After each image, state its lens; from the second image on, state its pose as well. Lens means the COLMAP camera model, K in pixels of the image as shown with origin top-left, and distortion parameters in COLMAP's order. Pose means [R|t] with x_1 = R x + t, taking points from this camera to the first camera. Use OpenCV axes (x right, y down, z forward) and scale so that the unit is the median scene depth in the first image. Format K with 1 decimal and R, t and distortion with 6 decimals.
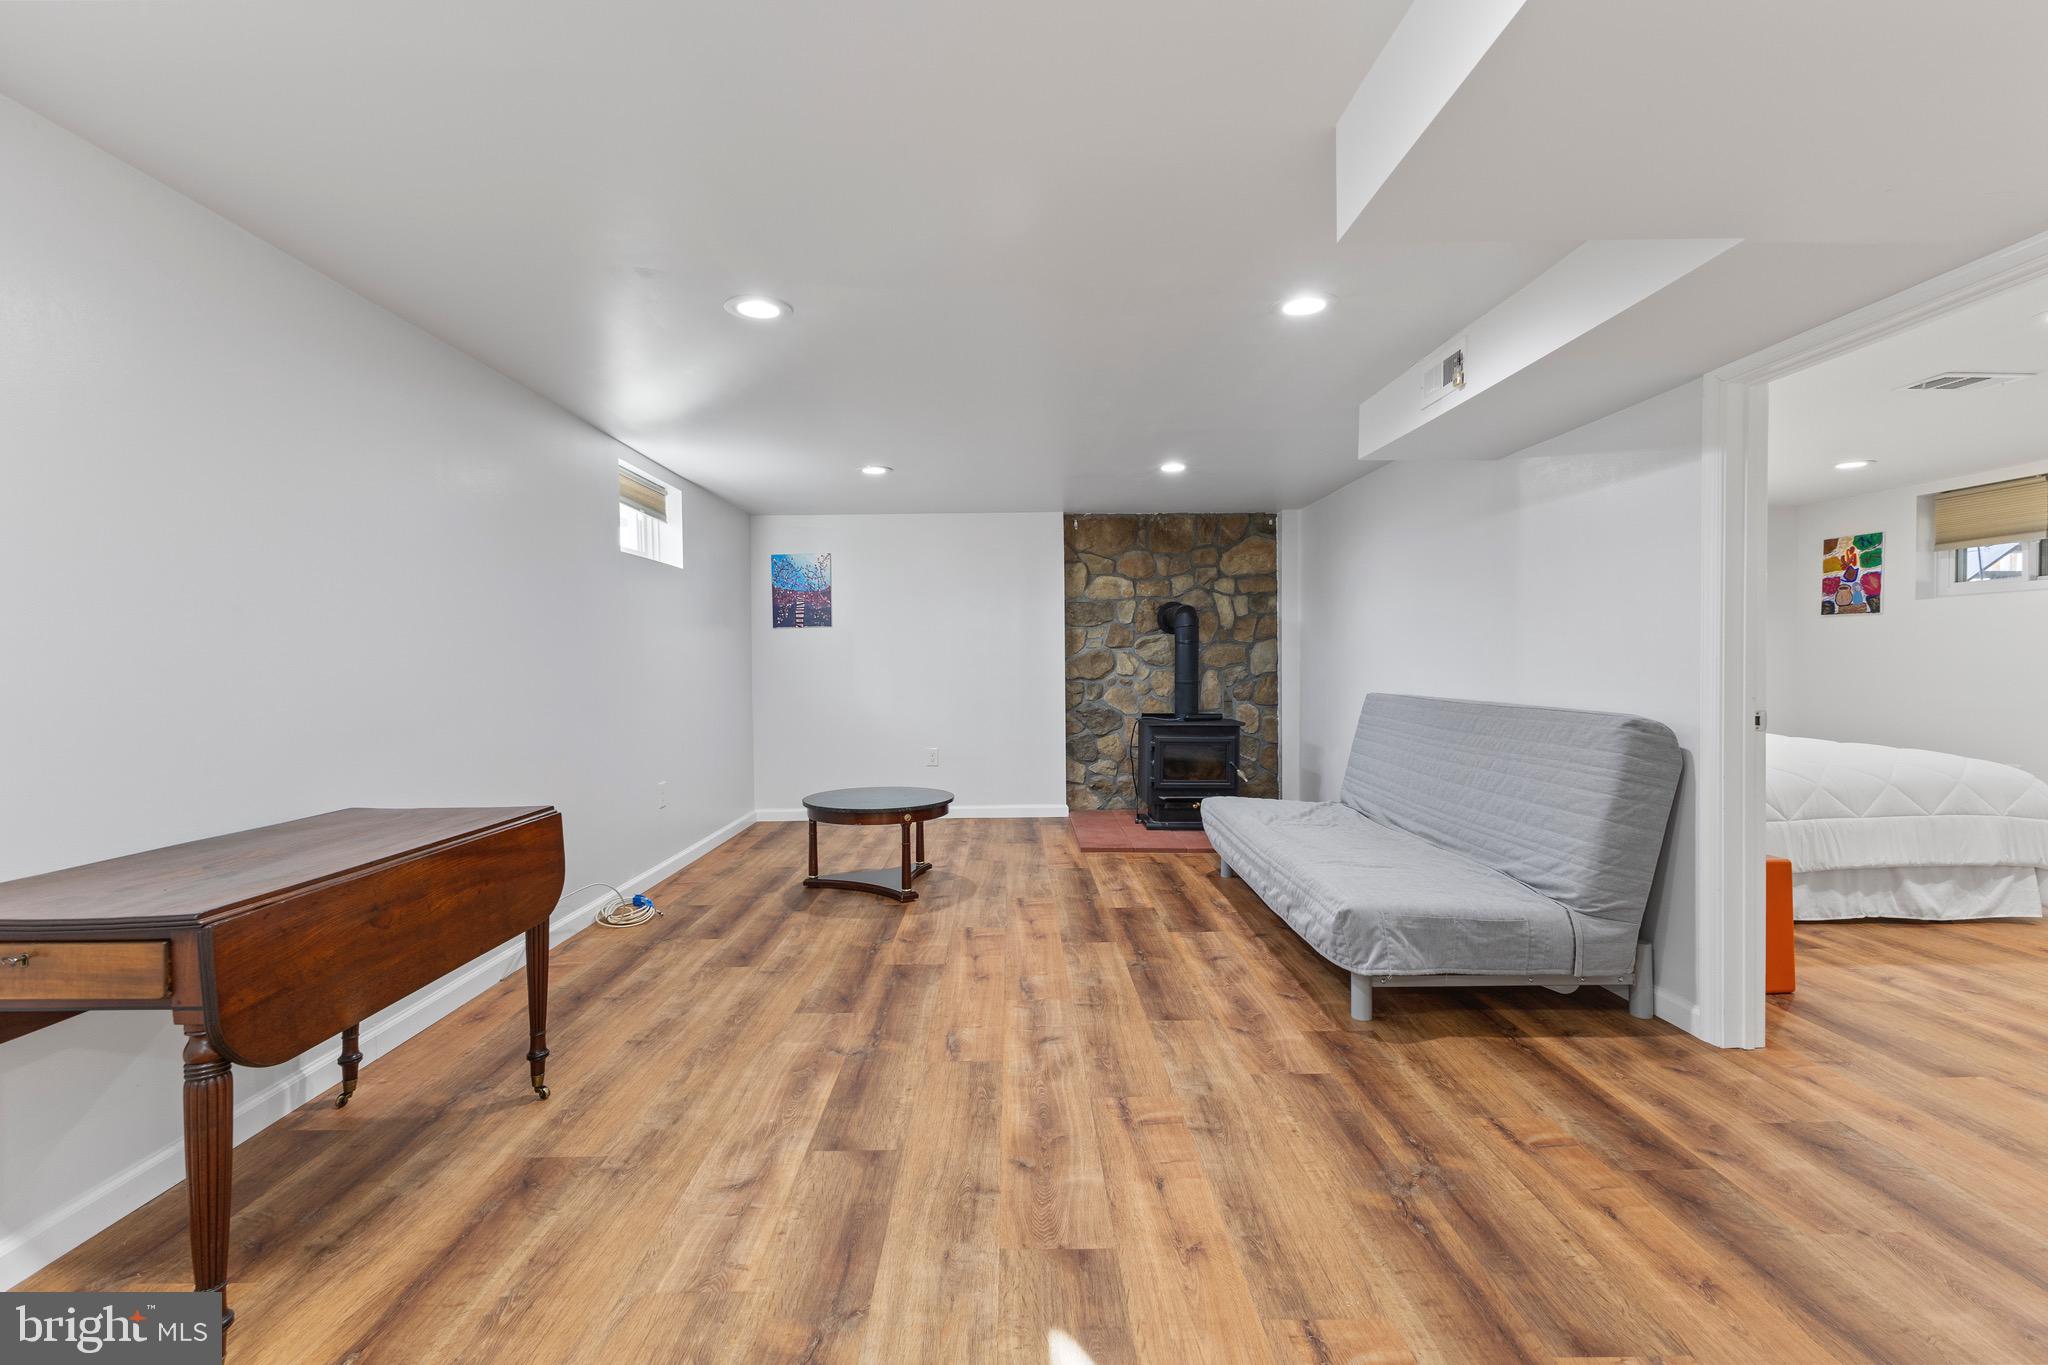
lens RADIAL K [[881.9, 0, 1017.7], [0, 881.9, 676.6], [0, 0, 1]] dist [0.009288, -0.002467]
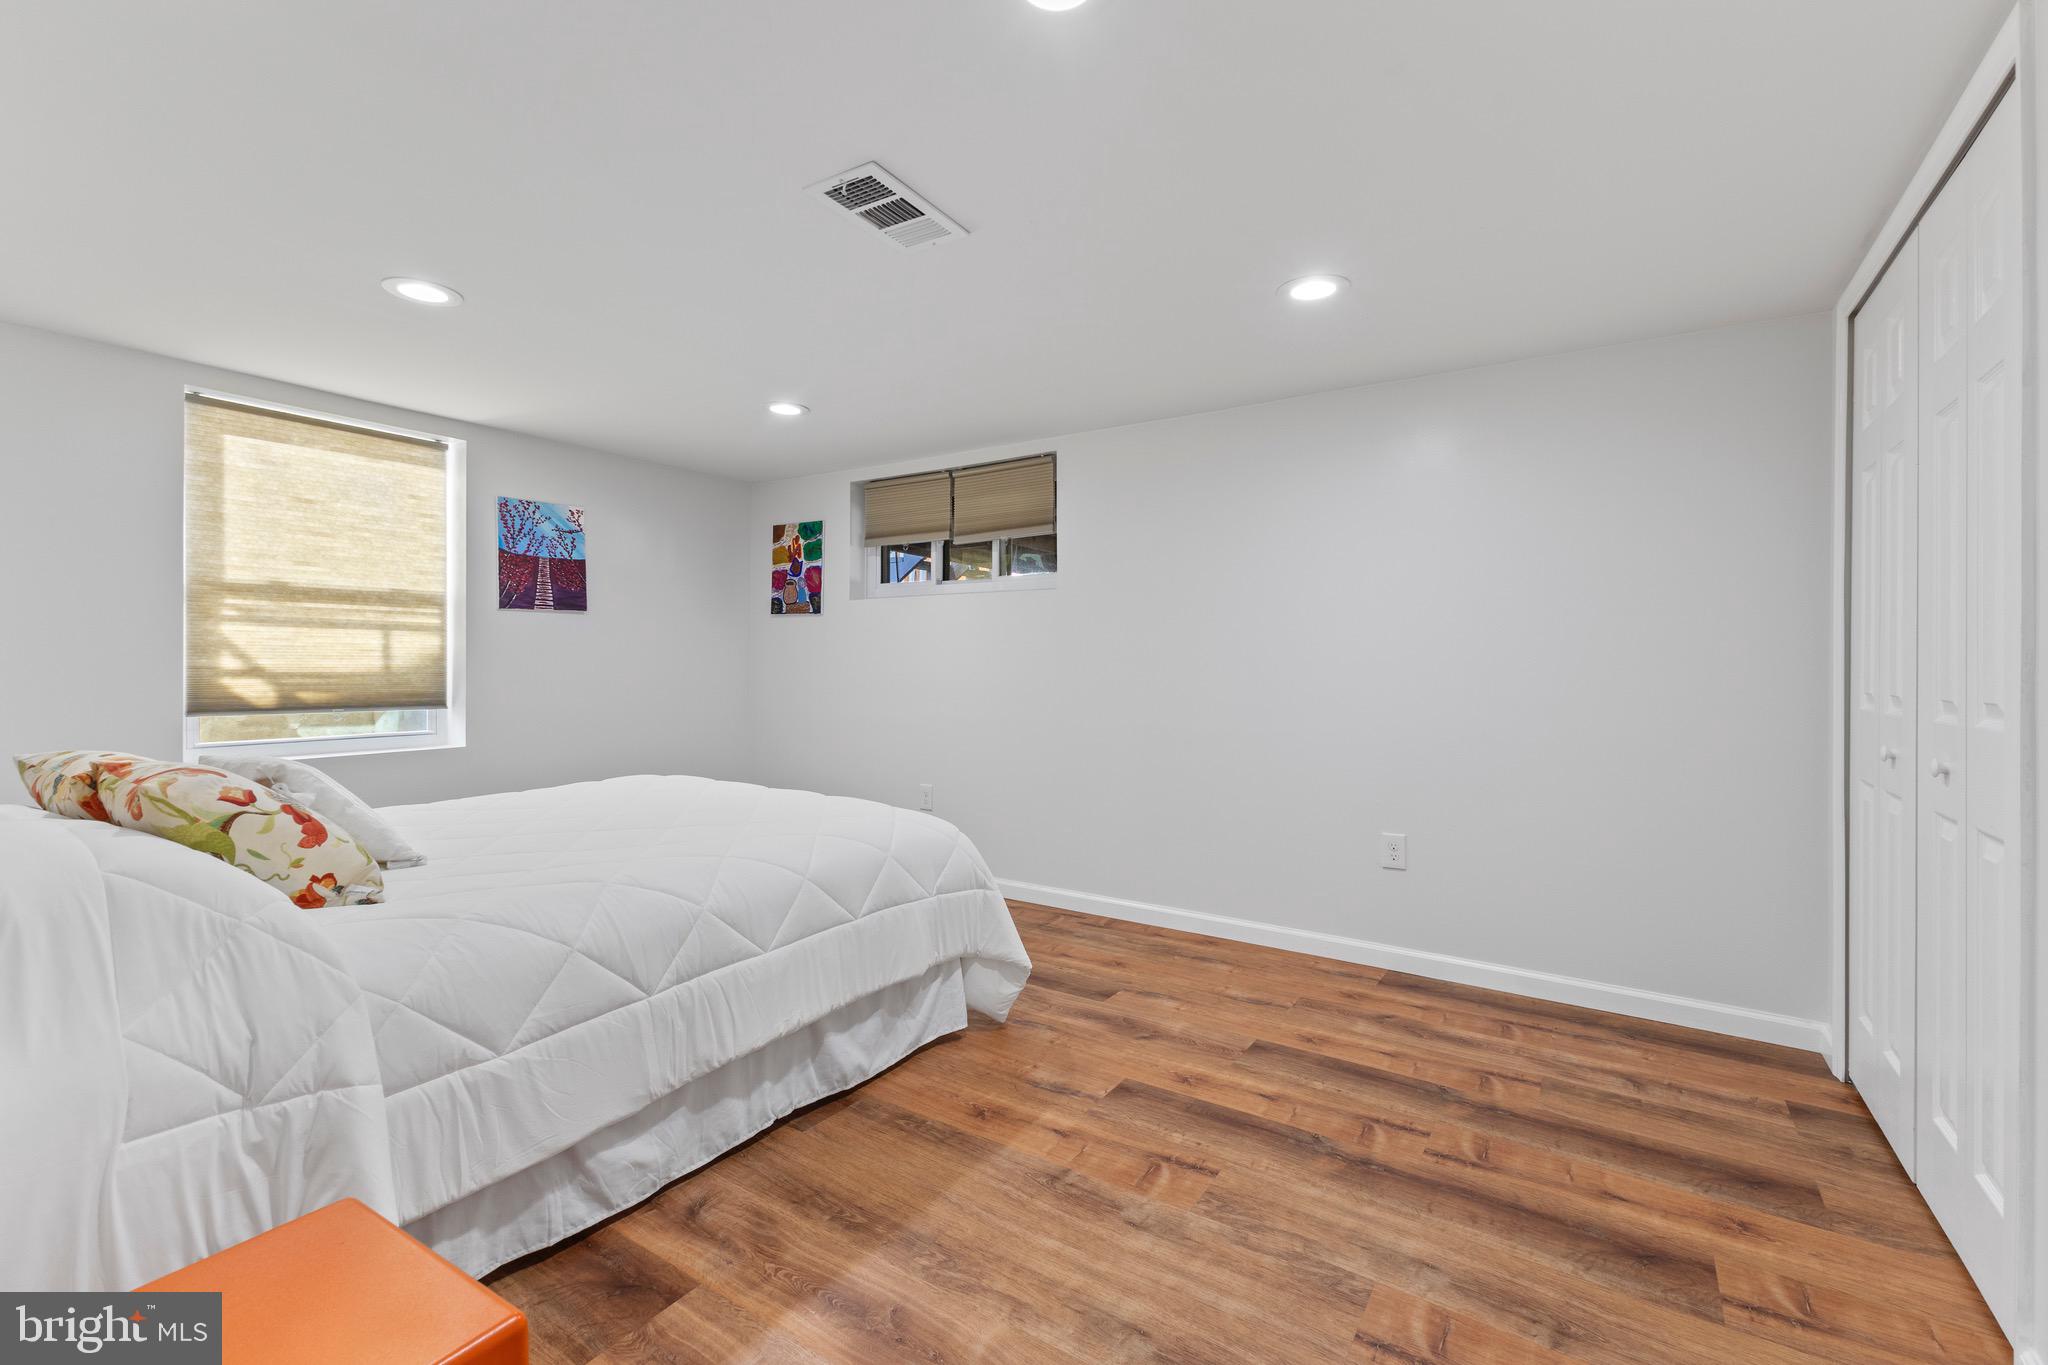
lens RADIAL K [[881.9, 0, 1033.6], [0, 881.9, 669.5], [0, 0, 1]] dist [0.009288, -0.002467]
pose [[0.551856, 0.006928, 0.833910, 0.648439], [0.003385, 0.999939, -0.010547, -0.013540], [-0.833932, 0.008643, 0.551799, 0.620062]]
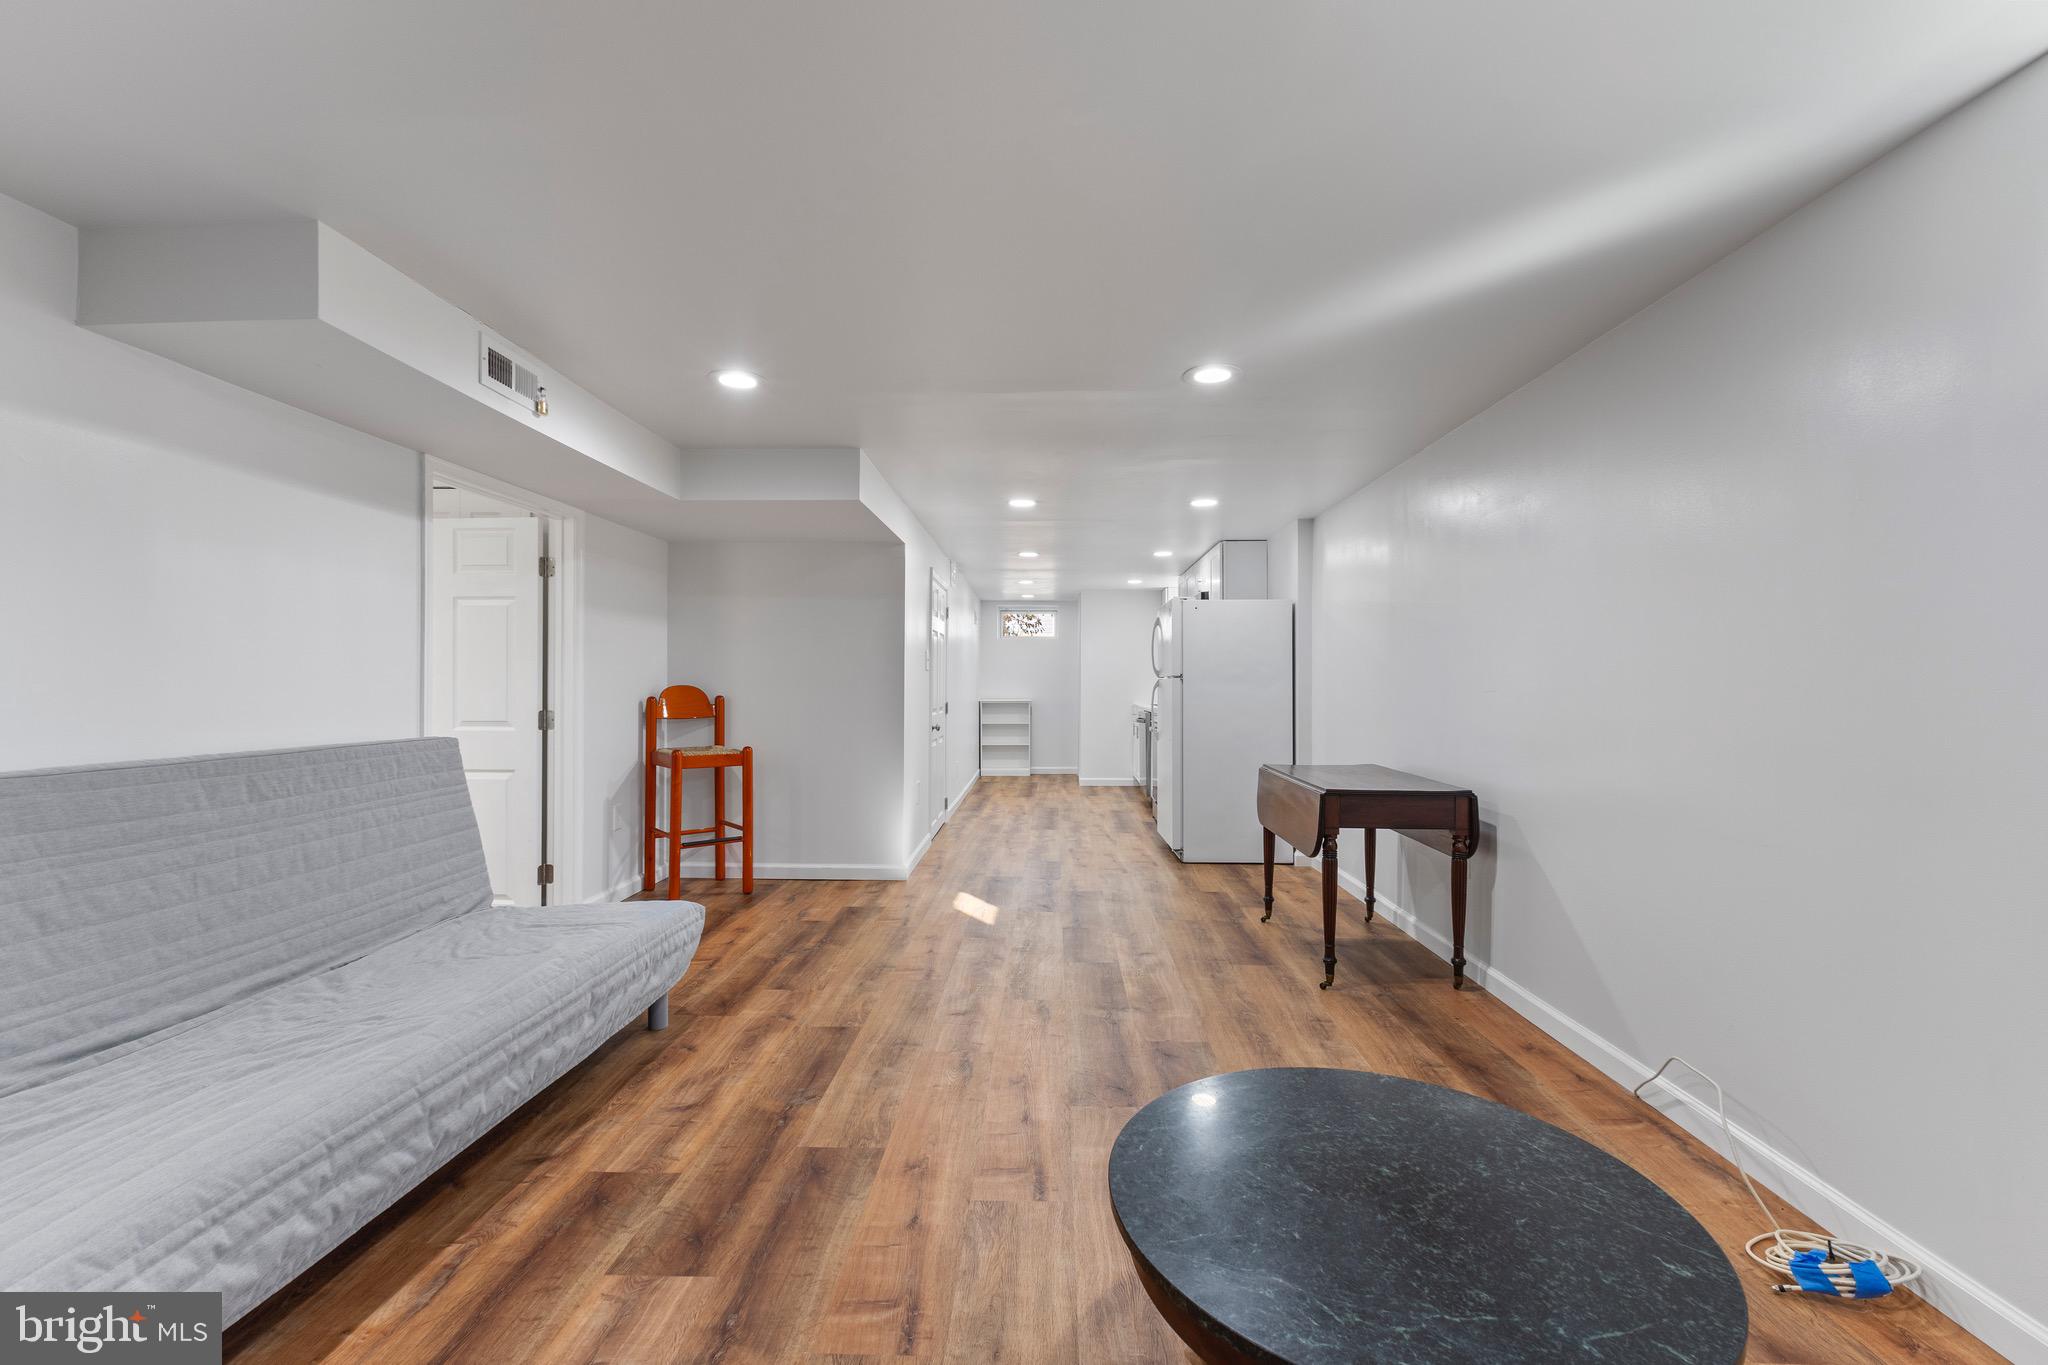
lens RADIAL K [[881.9, 0, 1026.4], [0, 881.9, 686.4], [0, 0, 1]] dist [0.009288, -0.002467]
pose [[-0.999217, 0.004990, 0.039240, -0.079979], [0.005706, 0.999819, 0.018164, -0.031721], [-0.039143, 0.018374, -0.999065, 1.756171]]
